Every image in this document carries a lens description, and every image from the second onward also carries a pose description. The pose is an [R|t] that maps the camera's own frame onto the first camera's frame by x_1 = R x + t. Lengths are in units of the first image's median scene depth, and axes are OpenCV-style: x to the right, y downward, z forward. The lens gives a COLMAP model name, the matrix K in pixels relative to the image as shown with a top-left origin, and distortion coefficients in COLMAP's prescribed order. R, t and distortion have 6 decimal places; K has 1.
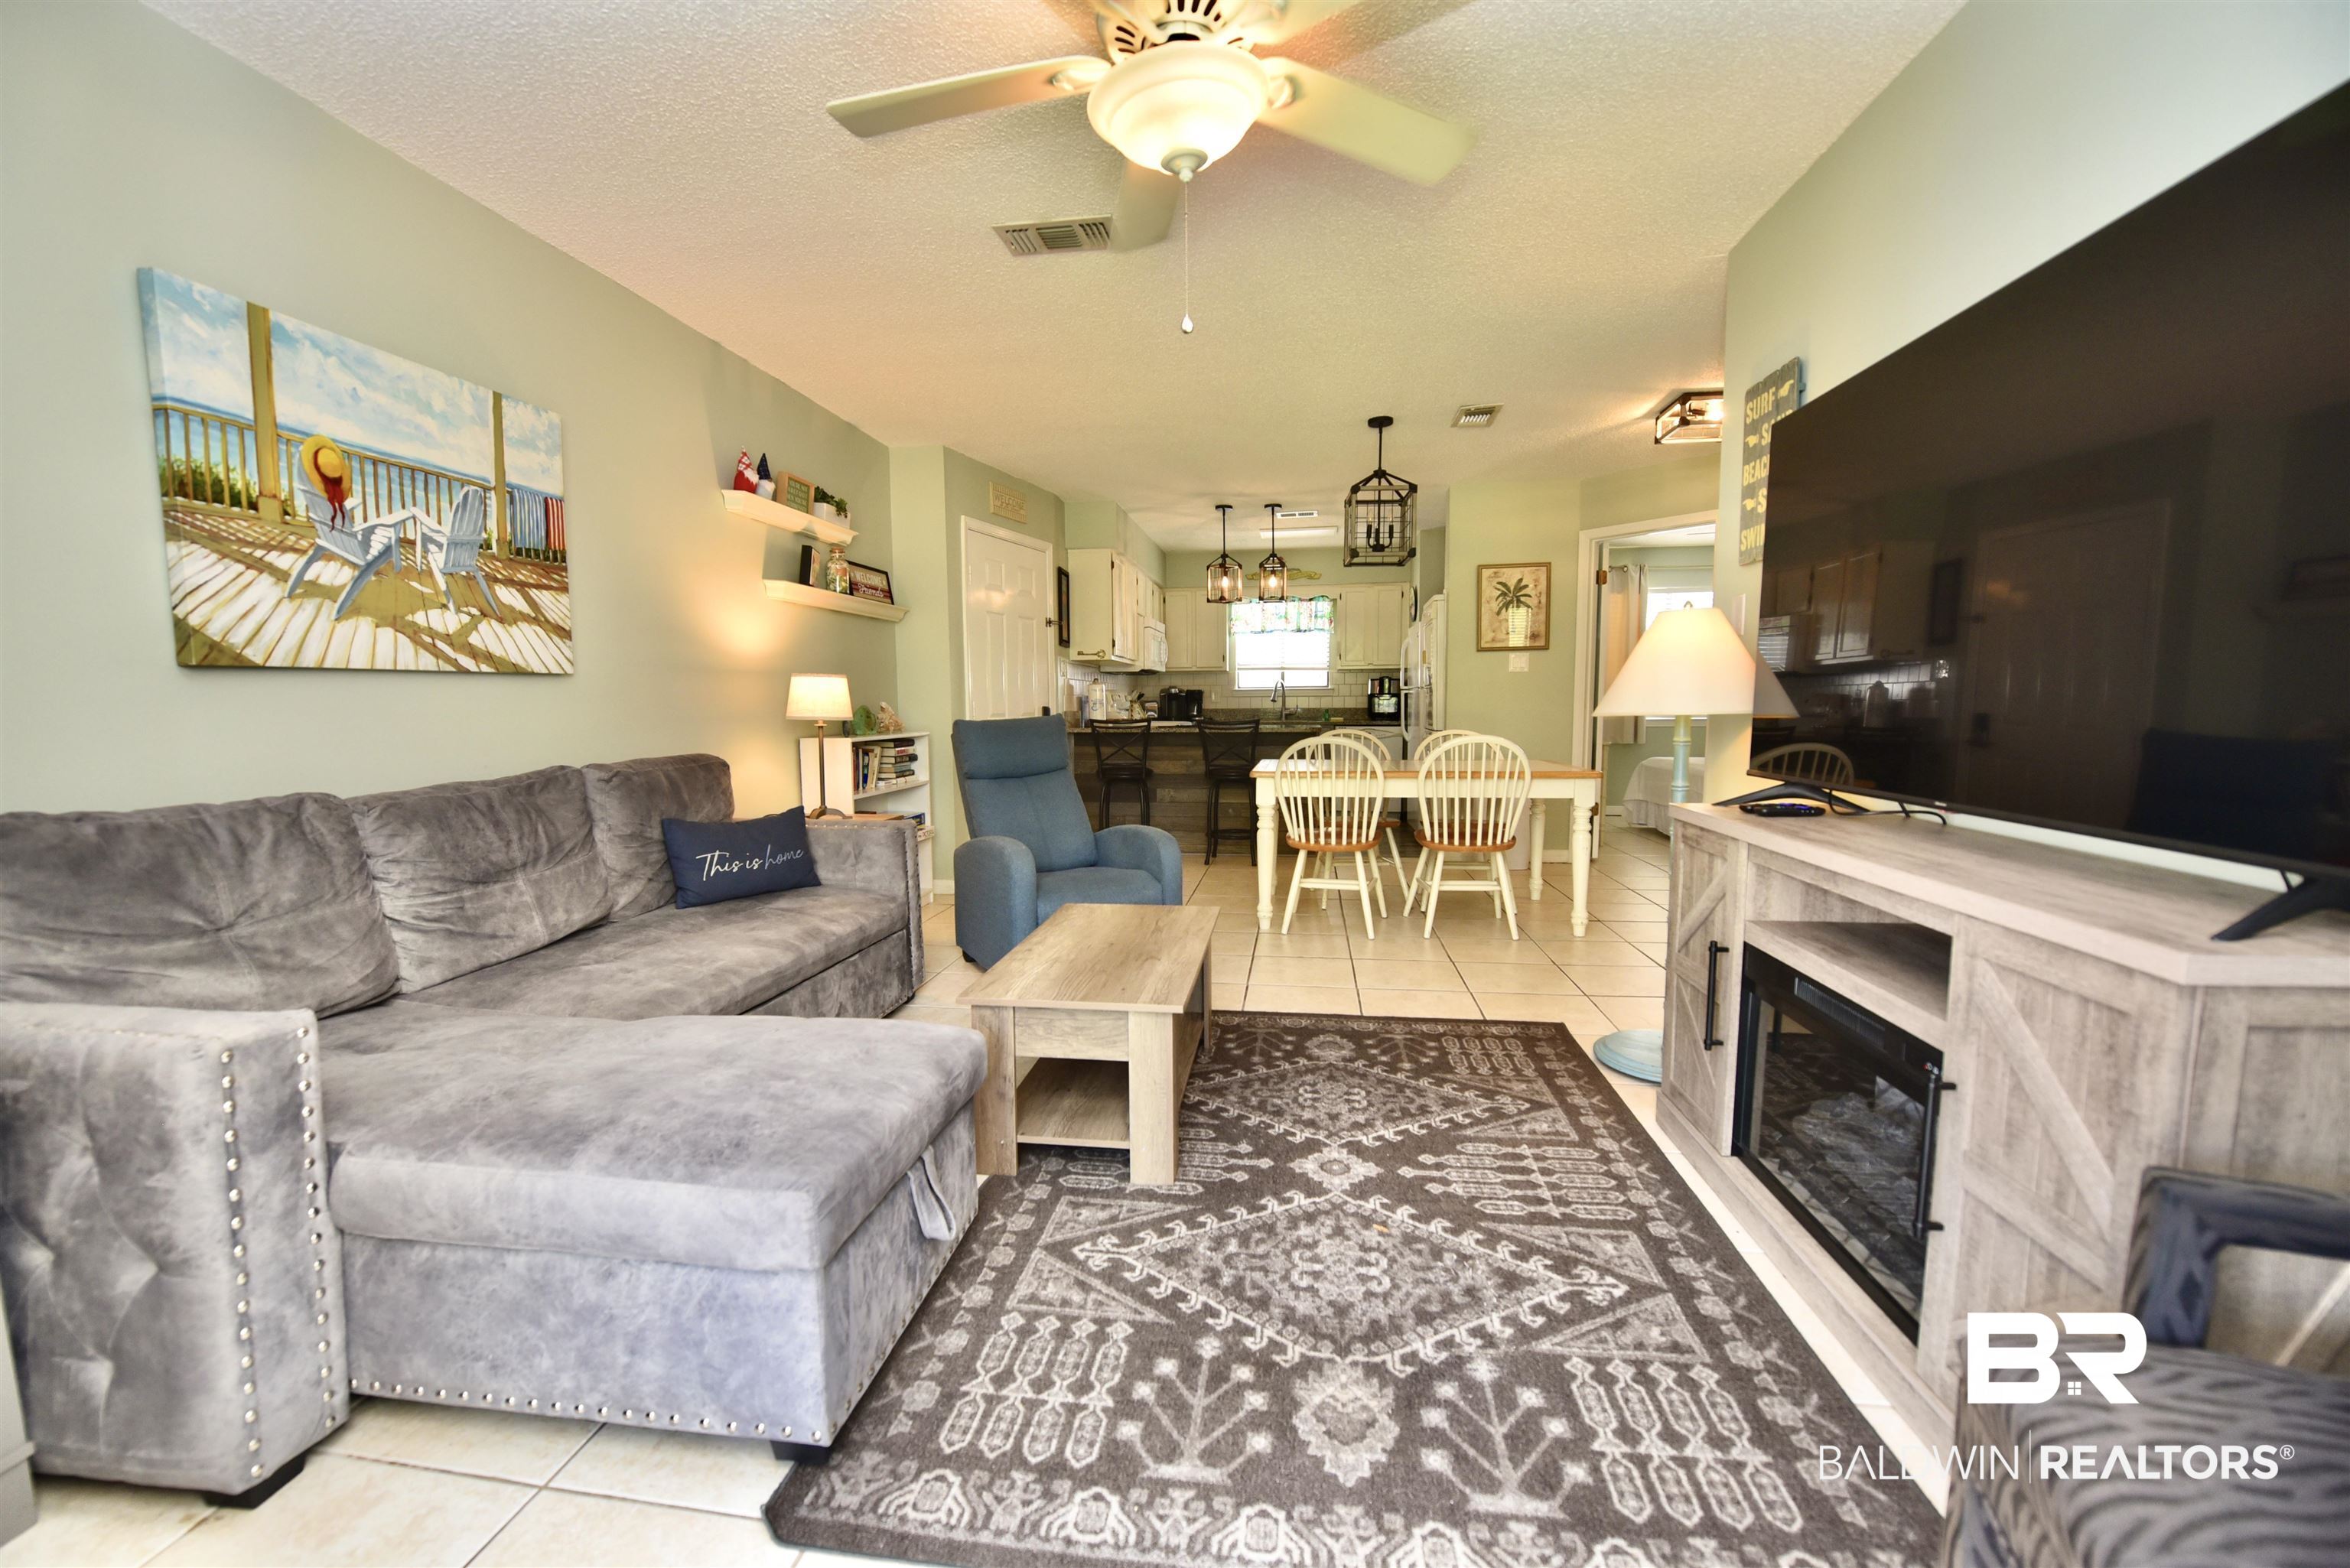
lens RADIAL K [[939.2, 0, 1176.3], [0, 939.2, 793.6], [0, 0, 1]] dist [-0.016290, -0.001894]
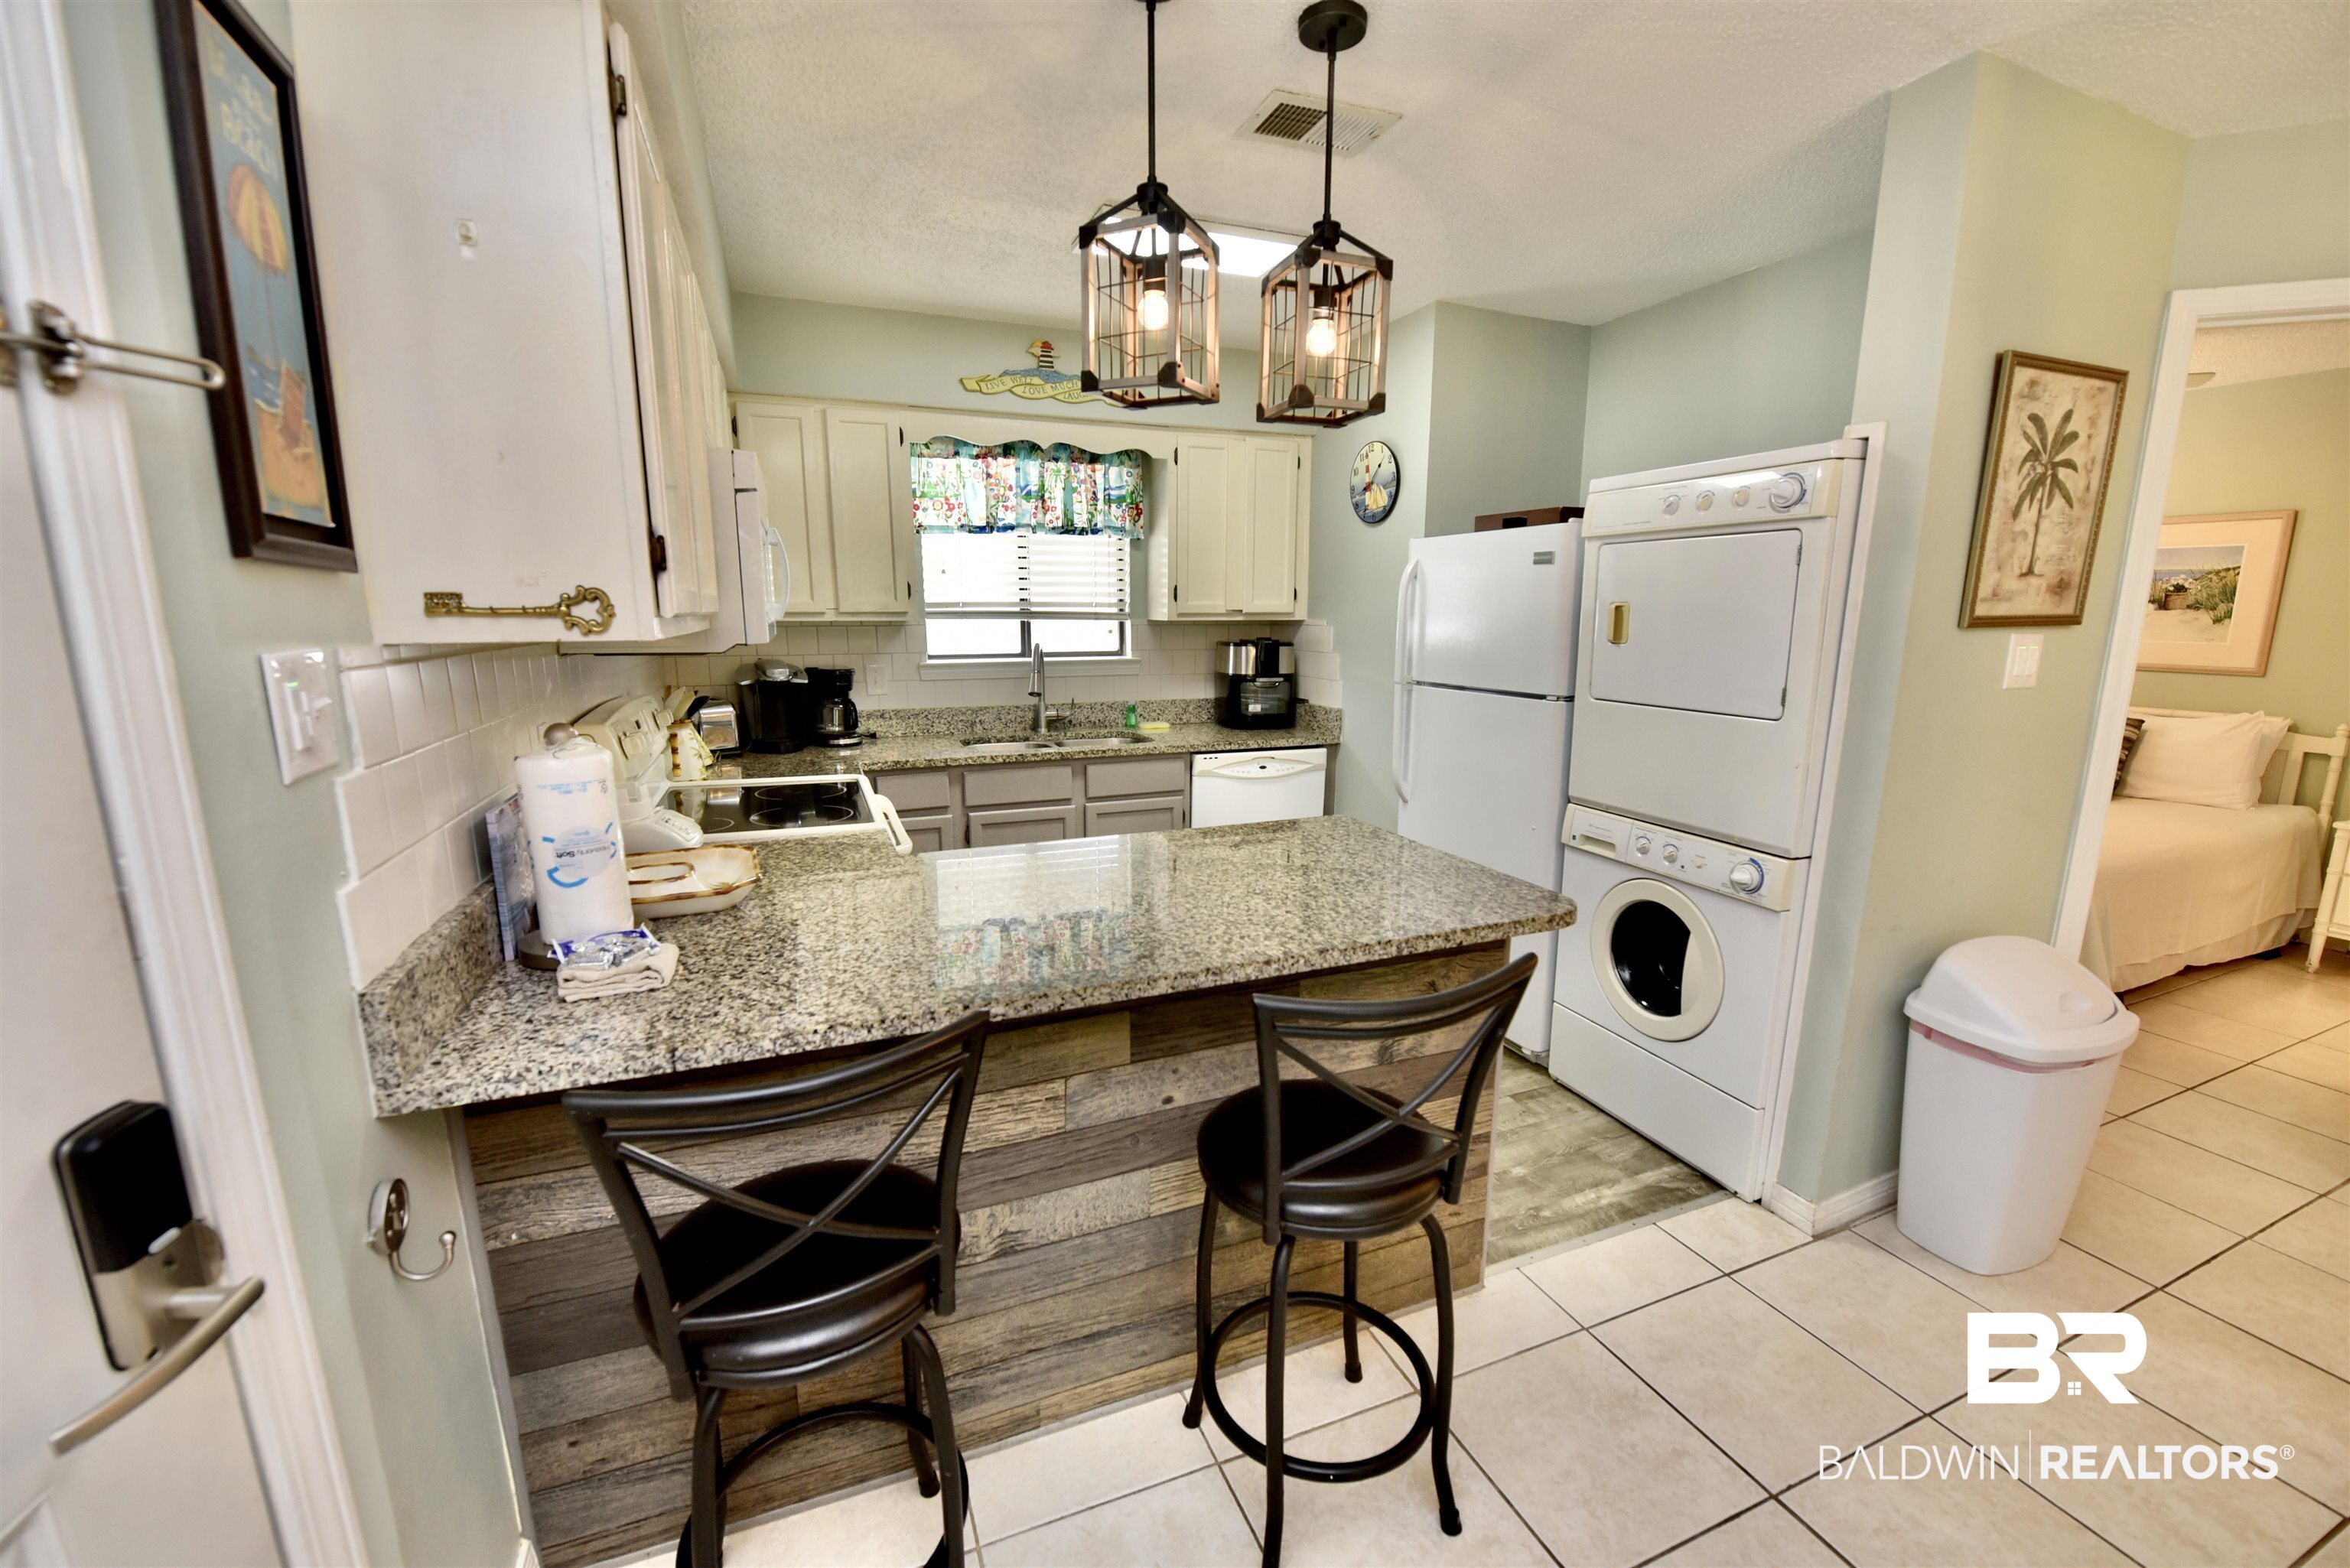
lens RADIAL K [[939.2, 0, 1181.3], [0, 939.2, 792.7], [0, 0, 1]] dist [-0.016290, -0.001894]
pose [[0.864245, -0.088085, 0.495300, -0.207756], [0.039630, 0.993413, 0.107519, -0.367824], [-0.501509, -0.073293, 0.862042, 2.237192]]
